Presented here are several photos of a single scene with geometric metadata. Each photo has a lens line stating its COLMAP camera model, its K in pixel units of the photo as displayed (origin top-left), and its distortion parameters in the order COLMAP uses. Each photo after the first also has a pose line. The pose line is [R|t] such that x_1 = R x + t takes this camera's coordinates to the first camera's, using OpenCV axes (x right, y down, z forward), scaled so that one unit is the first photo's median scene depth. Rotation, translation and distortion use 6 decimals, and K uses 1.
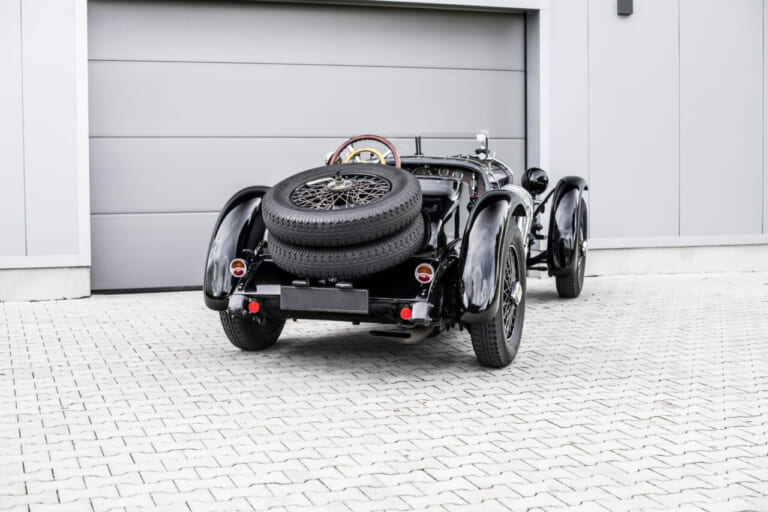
lens RADIAL K [[1192.5, 0, 423.4], [0, 1192.5, 272.1], [0, 0, 1]] dist [-0.069068, 0.000000]
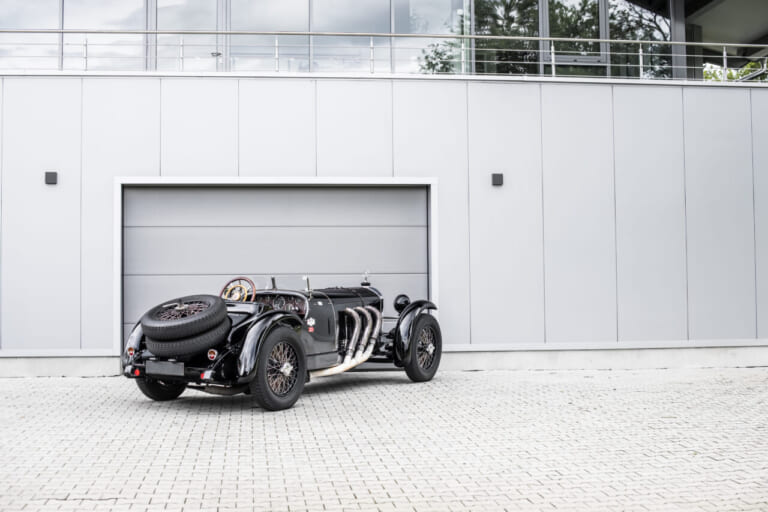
lens RADIAL K [[1192.5, 0, 381.0], [0, 1192.5, 260.6], [0, 0, 1]] dist [-0.069068, 0.000000]
pose [[0.967307, -0.007571, -0.253496, 0.462867], [-0.019968, 0.994178, -0.105887, 0.029265], [0.252822, 0.107487, 0.961524, -0.457246]]
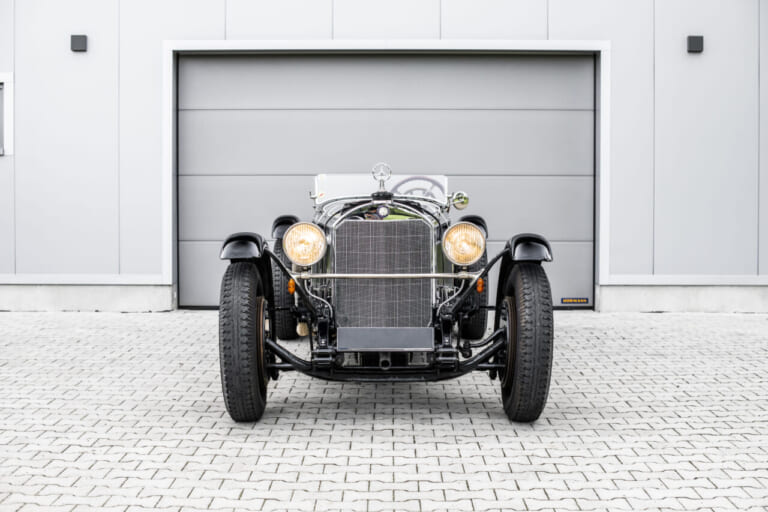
lens RADIAL K [[1192.5, 0, 380.1], [0, 1192.5, 255.0], [0, 0, 1]] dist [-0.069068, 0.000000]
pose [[0.930649, 0.022566, -0.365216, 0.341553], [-0.037784, 0.998688, -0.034574, -0.001808], [0.363956, 0.045976, 0.930281, -0.023038]]
